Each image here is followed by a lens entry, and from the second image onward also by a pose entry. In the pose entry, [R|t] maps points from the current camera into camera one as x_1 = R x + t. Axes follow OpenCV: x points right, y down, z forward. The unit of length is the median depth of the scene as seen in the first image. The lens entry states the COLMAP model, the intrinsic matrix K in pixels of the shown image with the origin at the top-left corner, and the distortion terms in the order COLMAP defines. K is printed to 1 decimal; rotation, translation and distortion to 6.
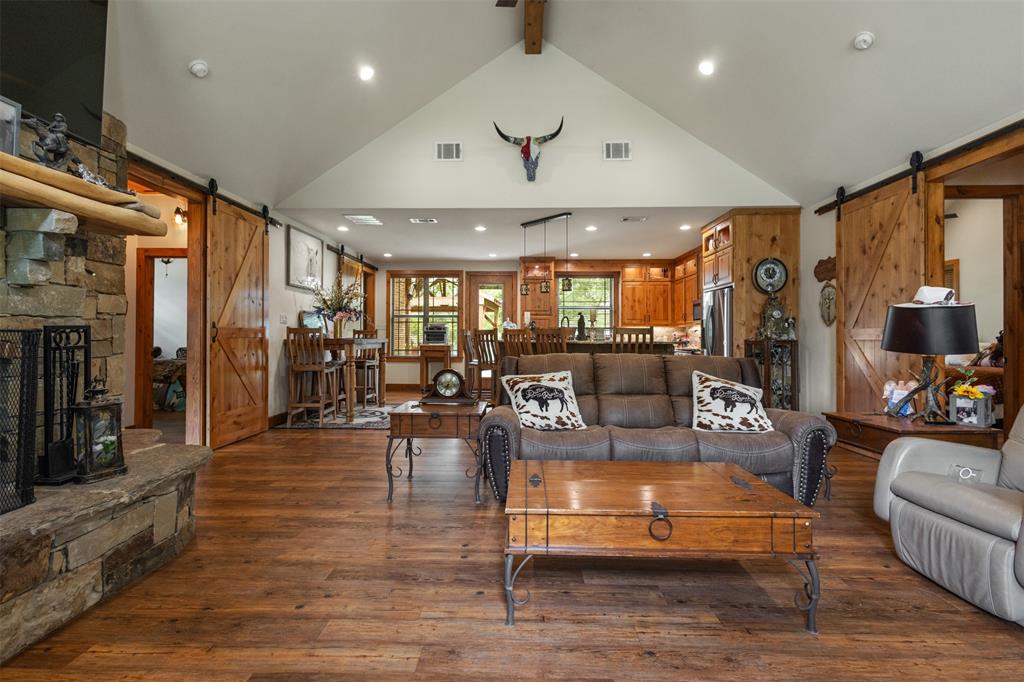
lens RADIAL K [[471.5, 0, 507.6], [0, 471.5, 334.1], [0, 0, 1]] dist [0.011880, -0.000751]
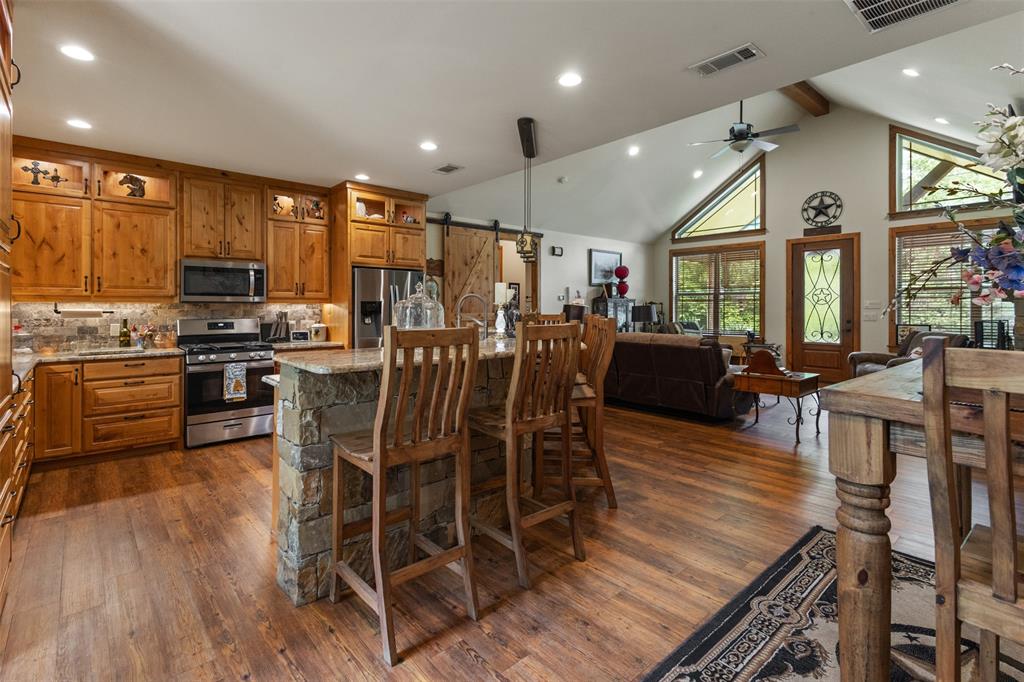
lens RADIAL K [[484.5, 0, 506.5], [0, 484.5, 307.9], [0, 0, 1]] dist [0.010605, -0.001009]
pose [[-0.682069, -0.003290, 0.731280, -0.450422], [-0.006692, 0.999976, -0.001743, -0.024728], [-0.731257, -0.006083, -0.682075, 1.784336]]
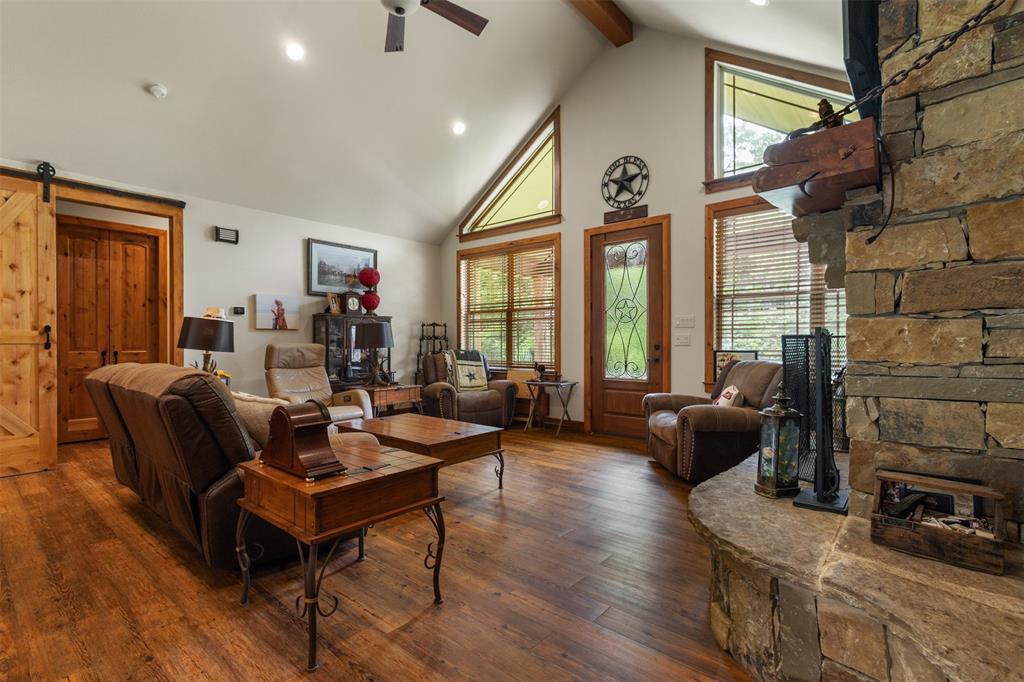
lens RADIAL K [[475.7, 0, 506.5], [0, 475.7, 343.6], [0, 0, 1]] dist [0.008471, -0.000802]
pose [[-0.773298, -0.004153, 0.634029, -0.459657], [-0.006852, 0.999975, -0.001808, 0.006094], [-0.634005, -0.005743, -0.773307, 0.915430]]
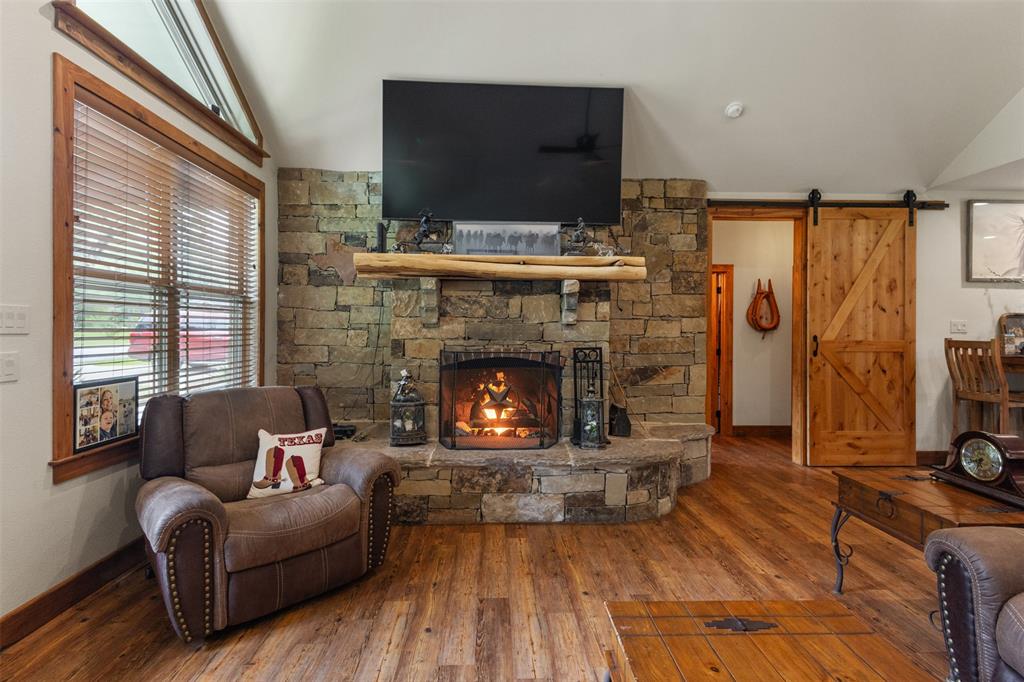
lens RADIAL K [[472.6, 0, 511.2], [0, 472.6, 328.9], [0, 0, 1]] dist [0.009655, -0.000782]
pose [[0.069568, -0.001426, -0.997576, 0.288127], [0.001241, 0.999998, -0.001343, -0.035203], [0.997576, -0.001145, 0.069569, 0.283165]]
